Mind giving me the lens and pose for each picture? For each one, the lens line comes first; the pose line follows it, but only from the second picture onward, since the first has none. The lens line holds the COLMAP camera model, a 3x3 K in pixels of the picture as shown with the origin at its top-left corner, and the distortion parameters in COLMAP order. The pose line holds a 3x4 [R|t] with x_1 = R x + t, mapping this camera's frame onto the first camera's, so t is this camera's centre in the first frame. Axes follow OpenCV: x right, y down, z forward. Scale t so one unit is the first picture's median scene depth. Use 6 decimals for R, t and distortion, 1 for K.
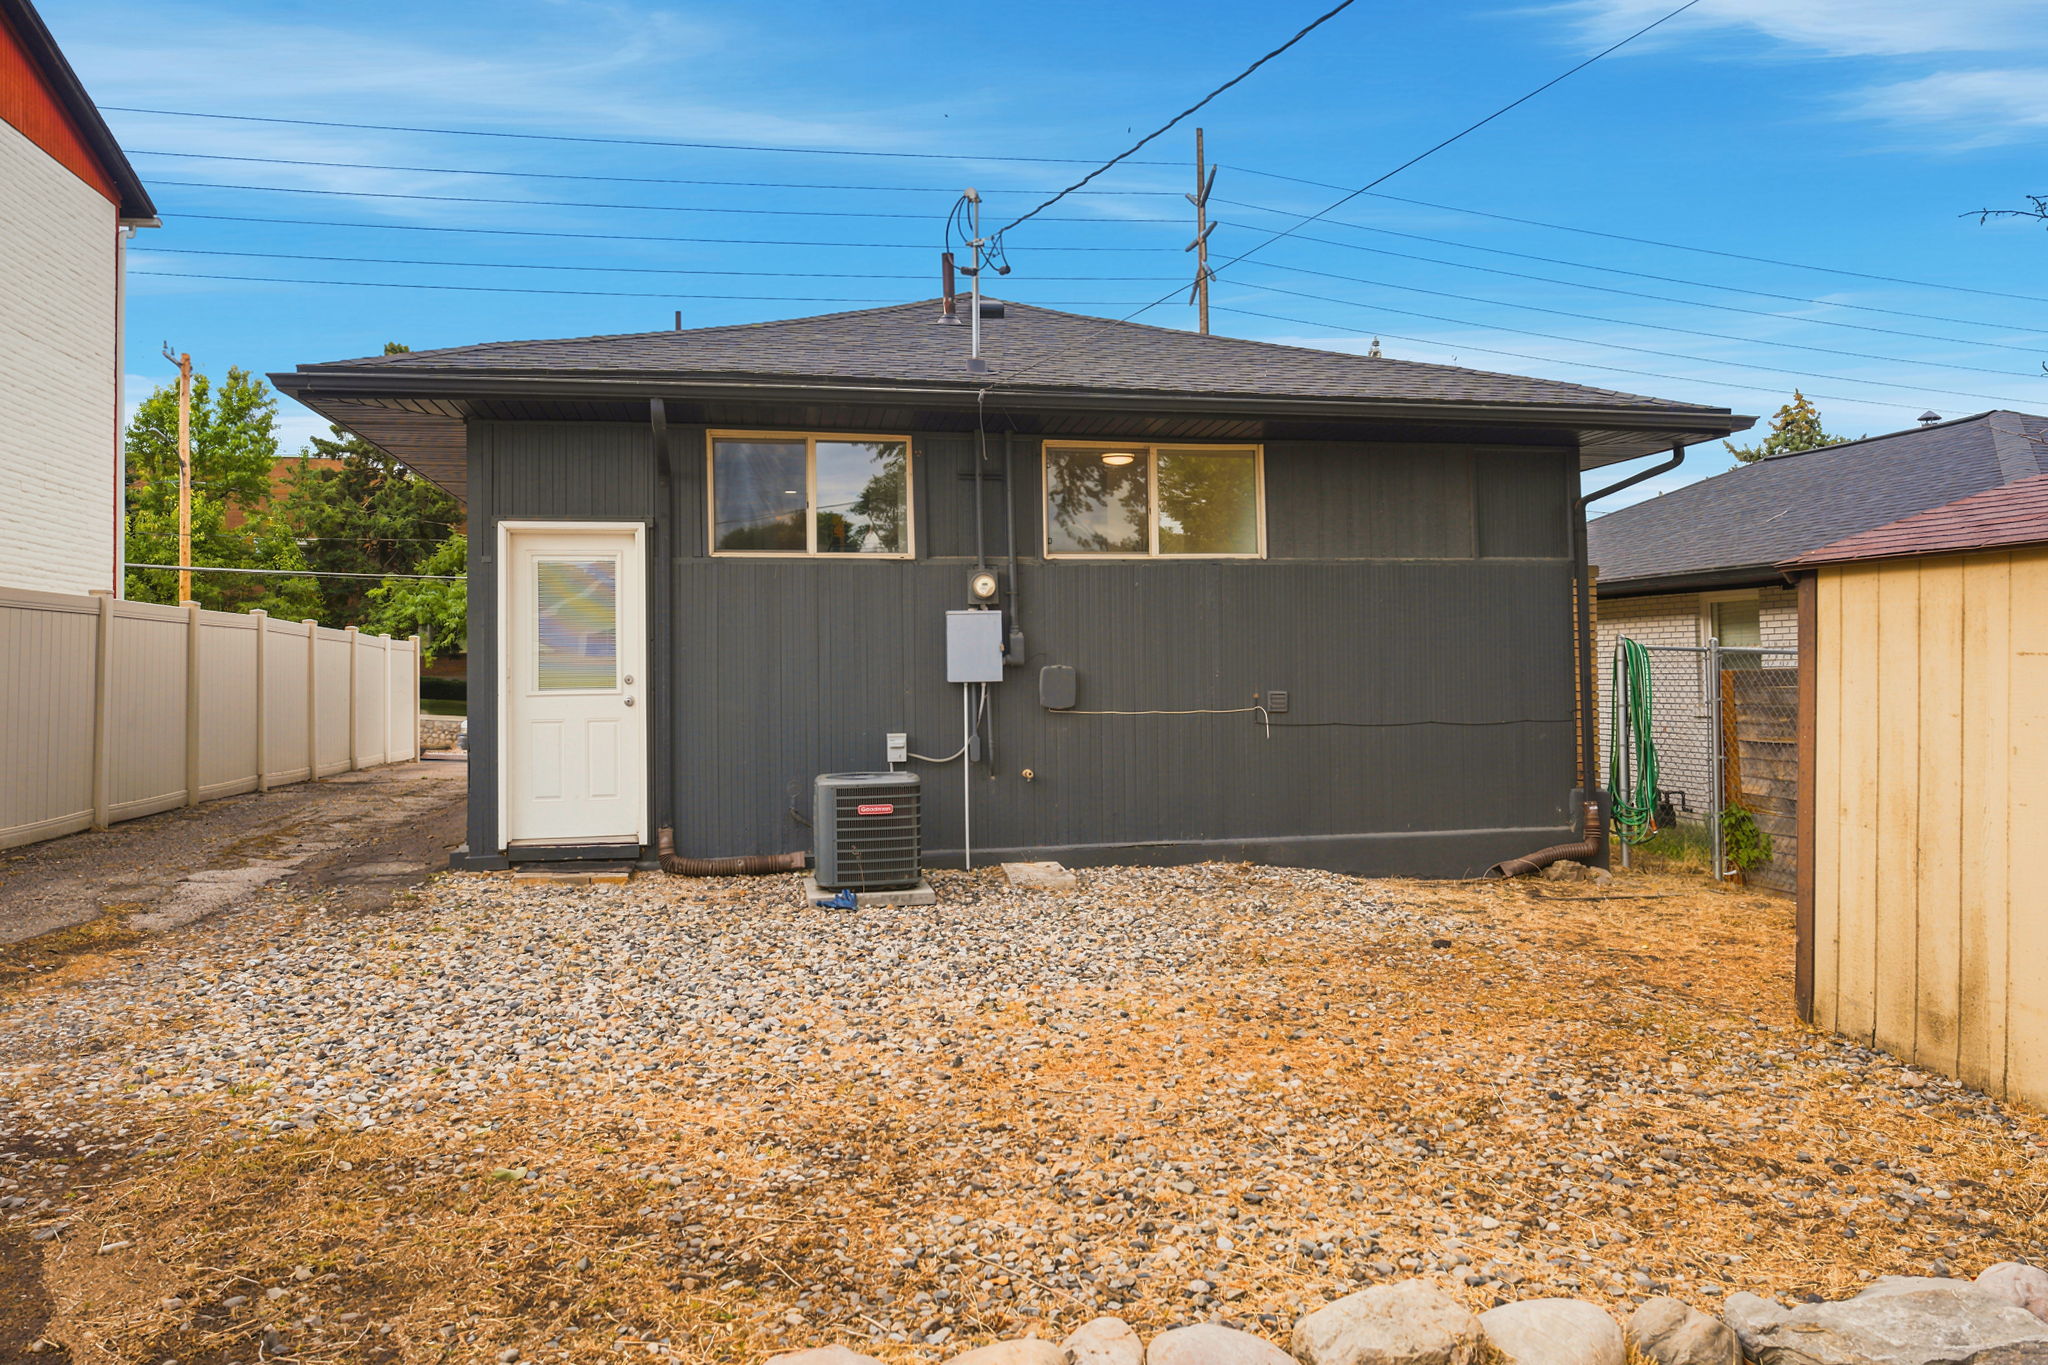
lens RADIAL K [[1371.7, 0, 1028.9], [0, 1371.7, 665.9], [0, 0, 1]] dist [-0.001367, -0.000199]
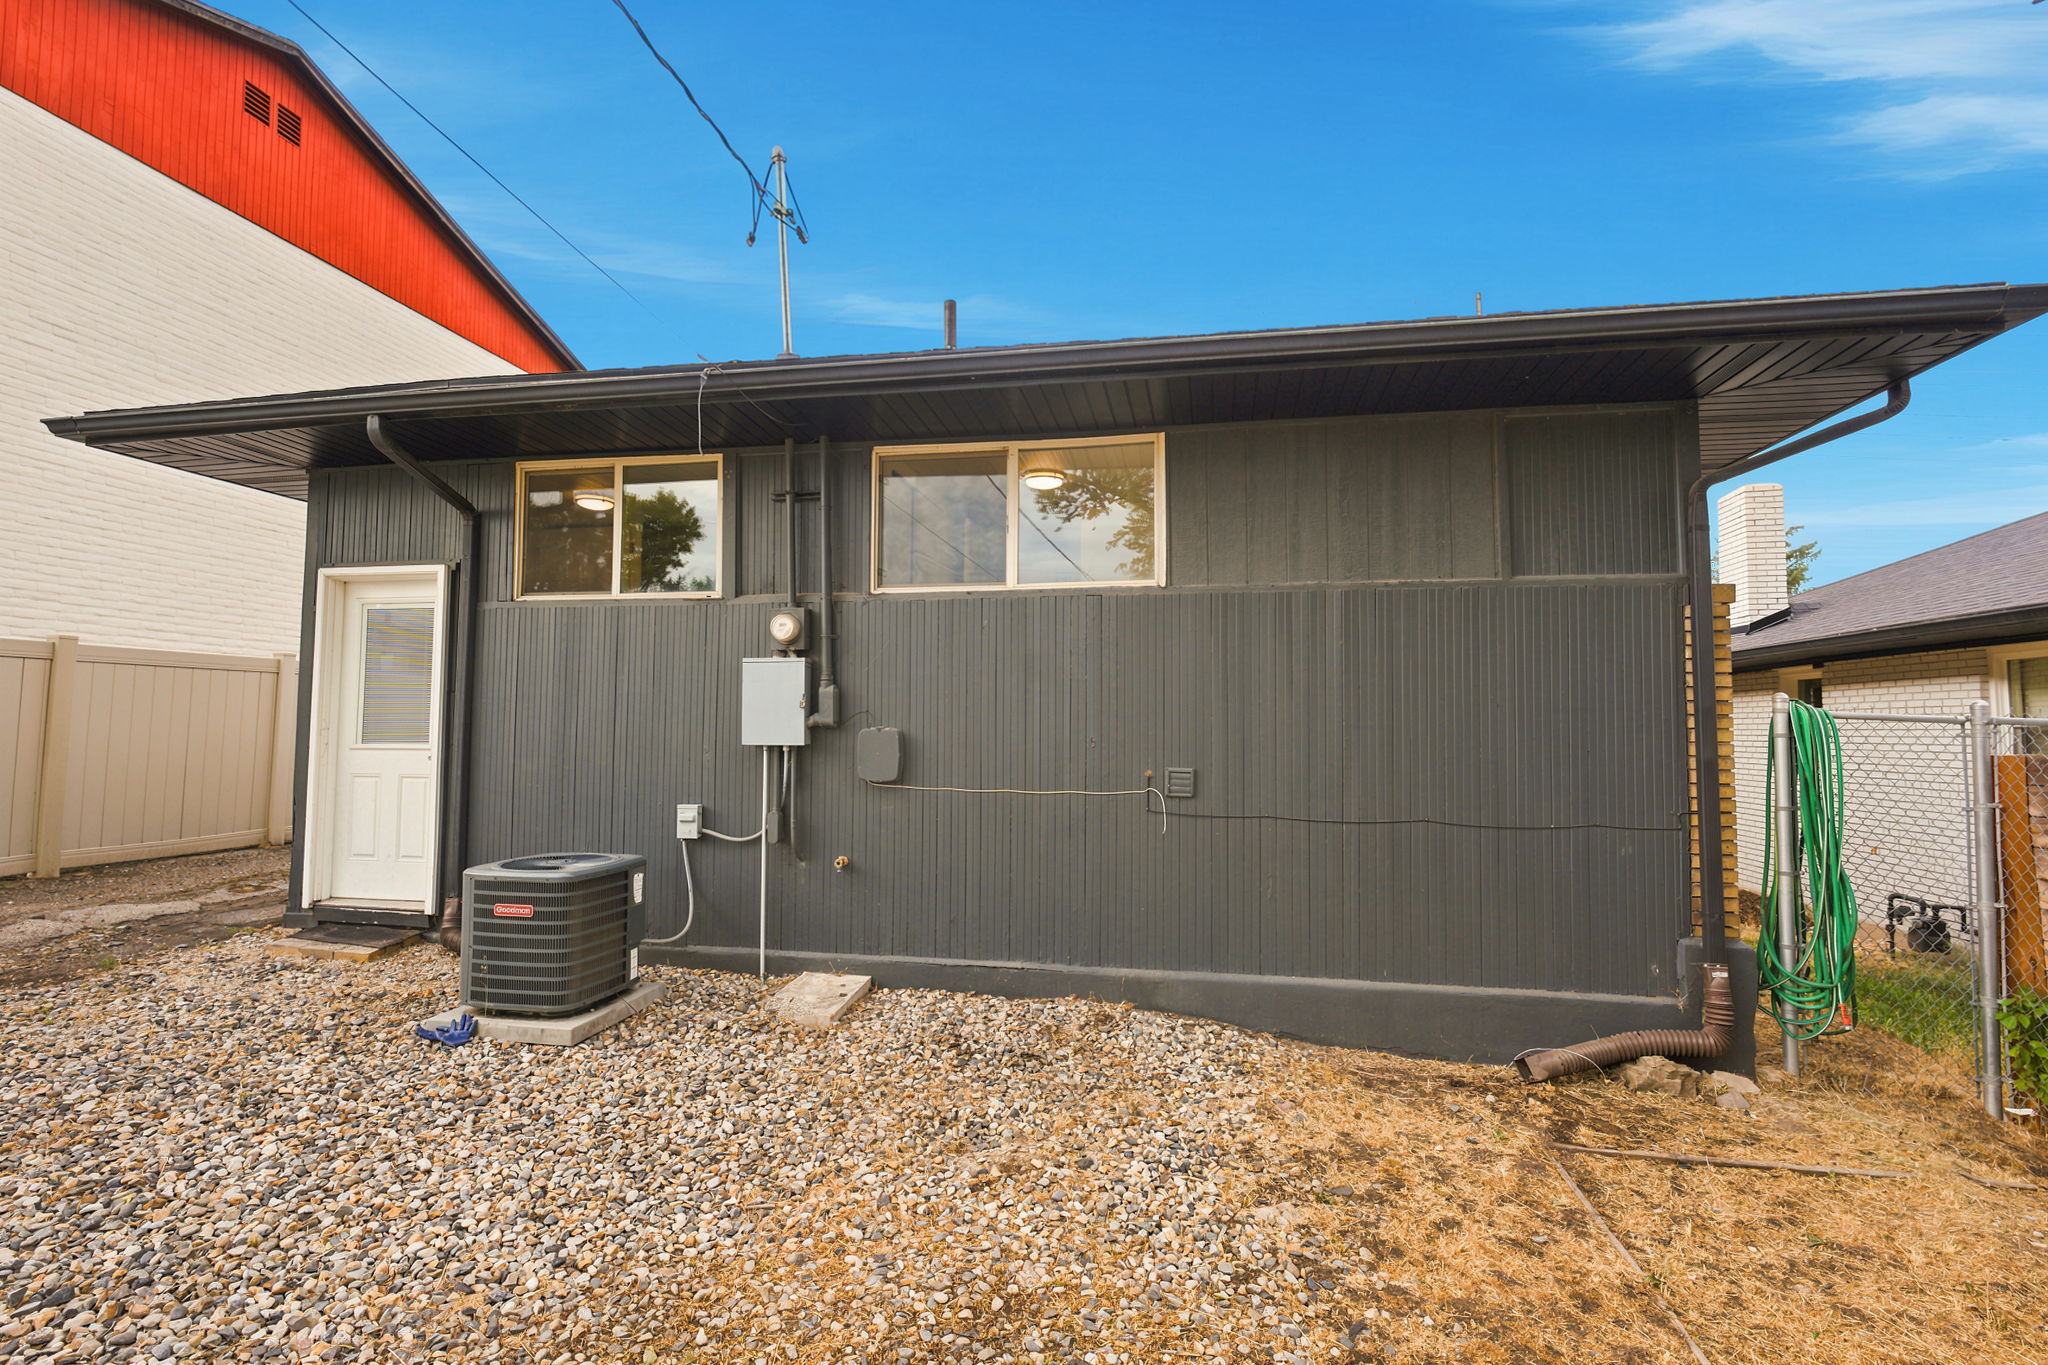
lens RADIAL K [[920.2, 0, 1023.8], [0, 920.2, 699.0], [0, 0, 1]] dist [0.000497, 0.000263]
pose [[0.929416, 0.006900, -0.368970, 0.284375], [-0.017117, 0.999555, -0.024424, -0.004753], [0.368638, 0.029016, 0.929120, 0.518562]]
